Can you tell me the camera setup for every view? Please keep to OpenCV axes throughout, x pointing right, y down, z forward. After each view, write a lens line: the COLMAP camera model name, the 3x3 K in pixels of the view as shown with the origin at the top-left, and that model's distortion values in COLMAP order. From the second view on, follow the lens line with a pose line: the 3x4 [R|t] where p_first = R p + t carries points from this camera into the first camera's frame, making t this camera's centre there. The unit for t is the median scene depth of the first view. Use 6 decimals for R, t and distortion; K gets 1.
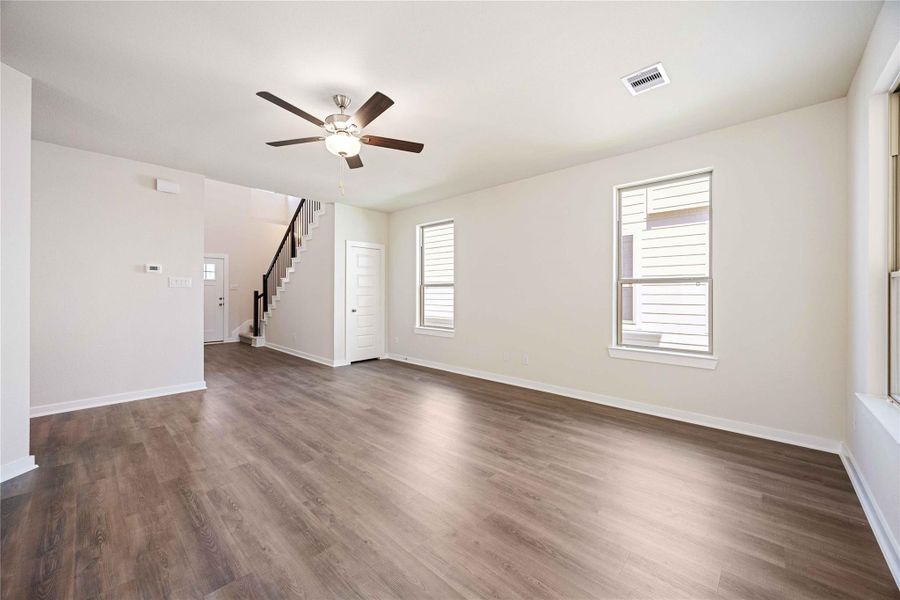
lens RADIAL K [[341.3, 0, 449.7], [0, 341.3, 293.6], [0, 0, 1]] dist [-0.008257, -0.000050]
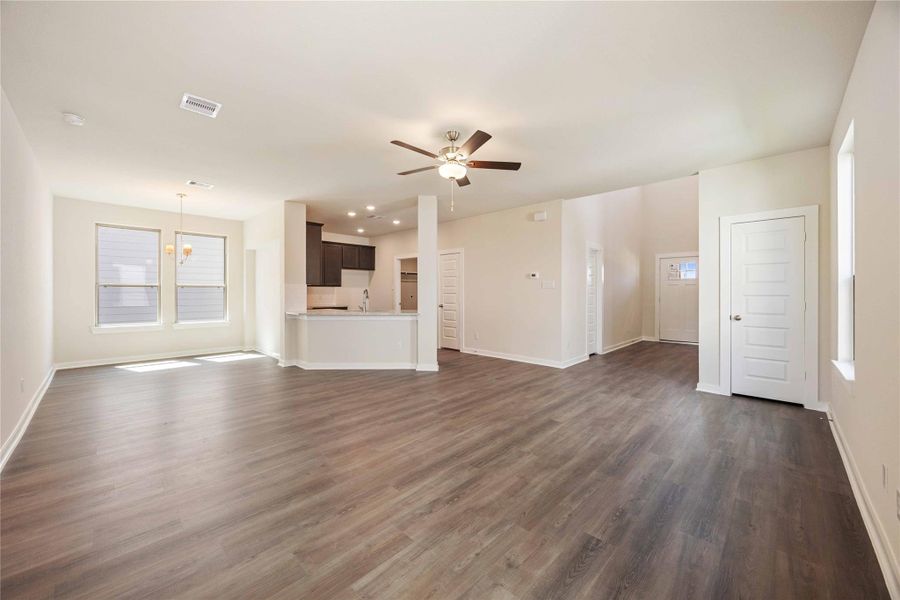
lens RADIAL K [[341.3, 0, 450.9], [0, 341.3, 295.5], [0, 0, 1]] dist [-0.008257, -0.000050]
pose [[-0.018980, 0.008984, -0.999779, 0.618533], [-0.001801, 0.999958, 0.009019, -0.000125], [0.999818, 0.001972, -0.018963, 0.690580]]
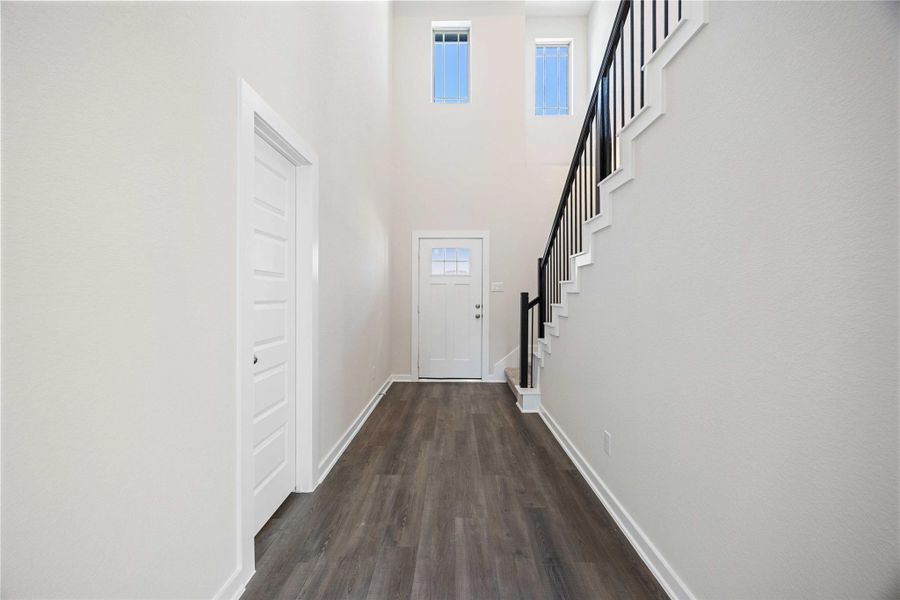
lens RADIAL K [[341.3, 0, 451.1], [0, 341.3, 299.5], [0, 0, 1]] dist [-0.008257, -0.000050]
pose [[0.674411, 0.004061, -0.738345, -0.577472], [-0.001398, 0.999990, 0.004223, -0.000481], [0.738355, -0.001816, 0.674410, 1.225546]]
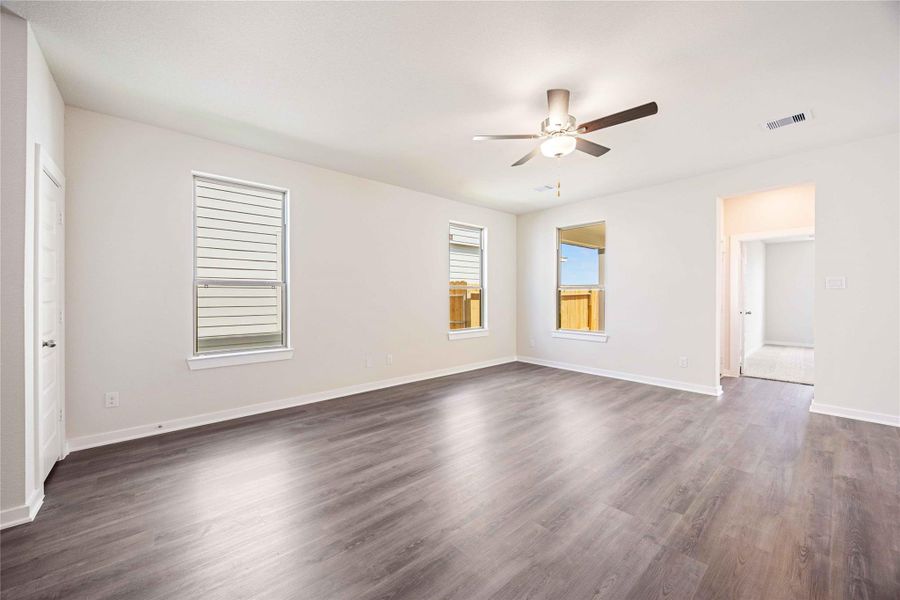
lens RADIAL K [[341.3, 0, 444.0], [0, 341.3, 298.6], [0, 0, 1]] dist [-0.008257, -0.000050]
pose [[0.114843, -0.011849, 0.993313, -0.911676], [0.005094, 0.999923, 0.011339, -0.003321], [-0.993371, 0.003758, 0.114894, 0.826686]]
